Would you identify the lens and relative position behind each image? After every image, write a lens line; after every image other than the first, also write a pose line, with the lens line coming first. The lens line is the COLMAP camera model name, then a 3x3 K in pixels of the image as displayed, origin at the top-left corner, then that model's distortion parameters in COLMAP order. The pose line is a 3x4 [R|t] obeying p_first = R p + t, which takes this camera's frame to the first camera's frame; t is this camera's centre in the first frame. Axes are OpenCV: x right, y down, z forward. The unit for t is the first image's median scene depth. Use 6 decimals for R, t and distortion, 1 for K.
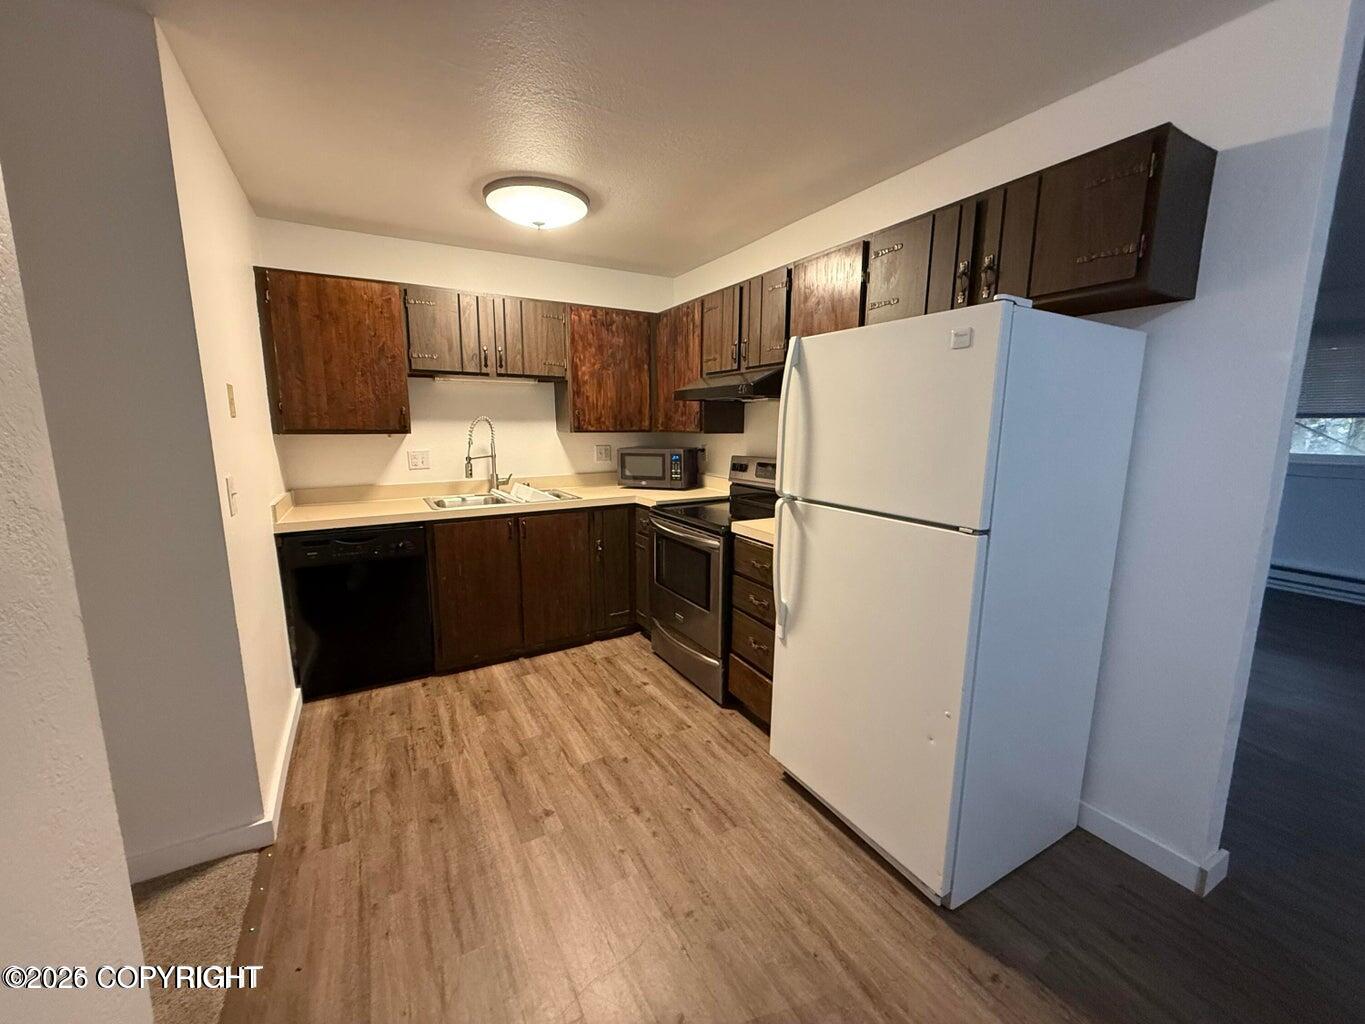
lens RADIAL K [[544.9, 0, 679.6], [0, 544.9, 512.8], [0, 0, 1]] dist [0.001888, 0.000053]
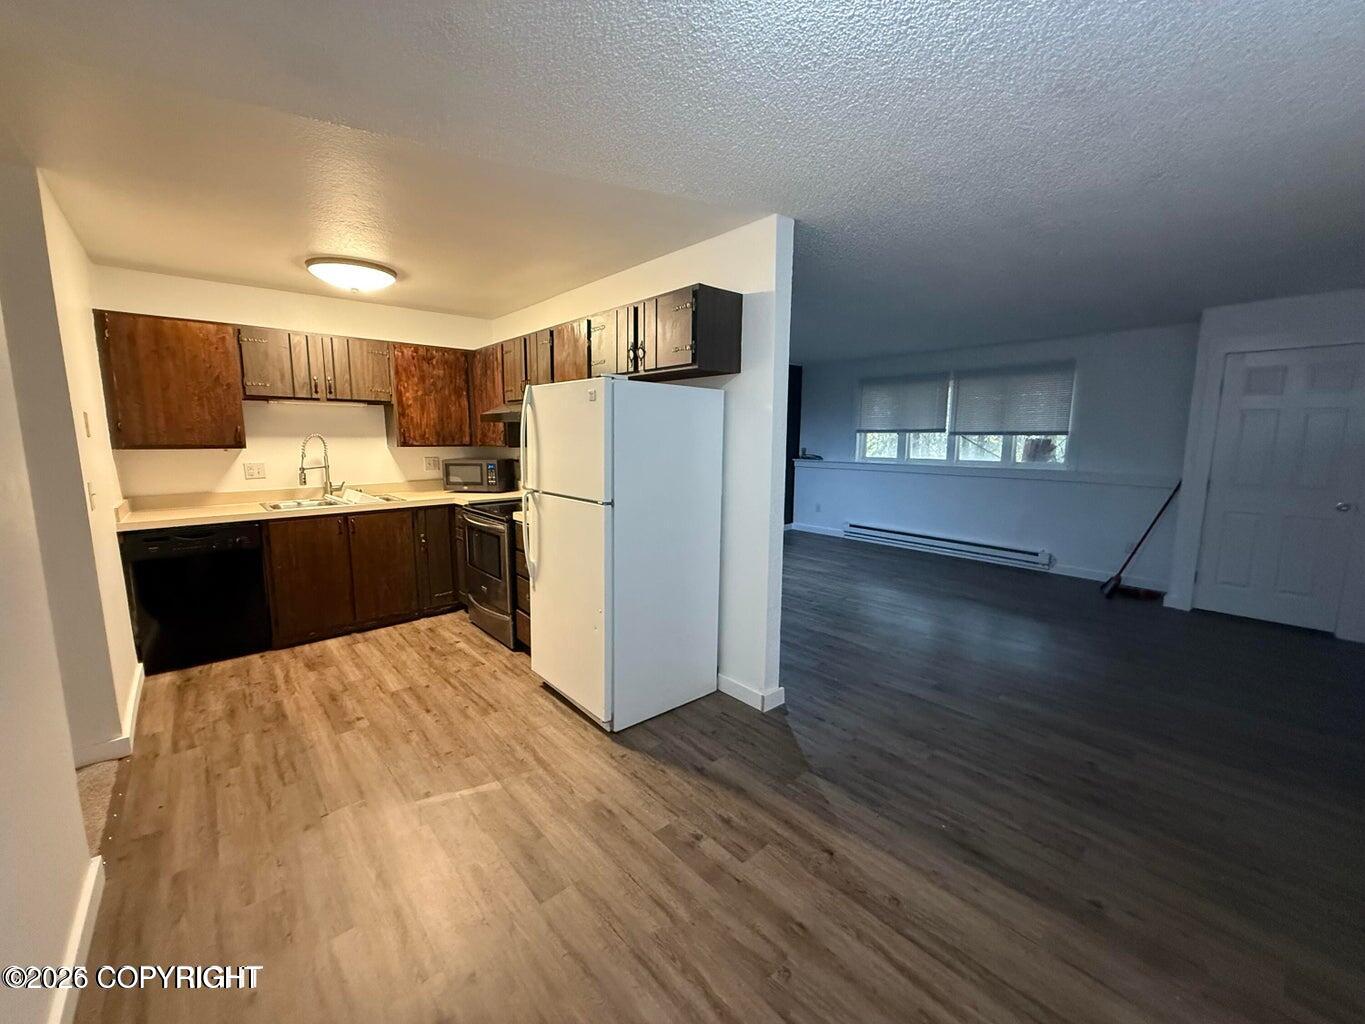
lens RADIAL K [[544.9, 0, 679.6], [0, 544.9, 512.8], [0, 0, 1]] dist [0.001888, 0.000053]
pose [[0.979264, -0.026916, 0.200794, 0.216840], [0.031339, 0.999330, -0.018881, 0.054145], [-0.200151, 0.024782, 0.979452, -0.401296]]
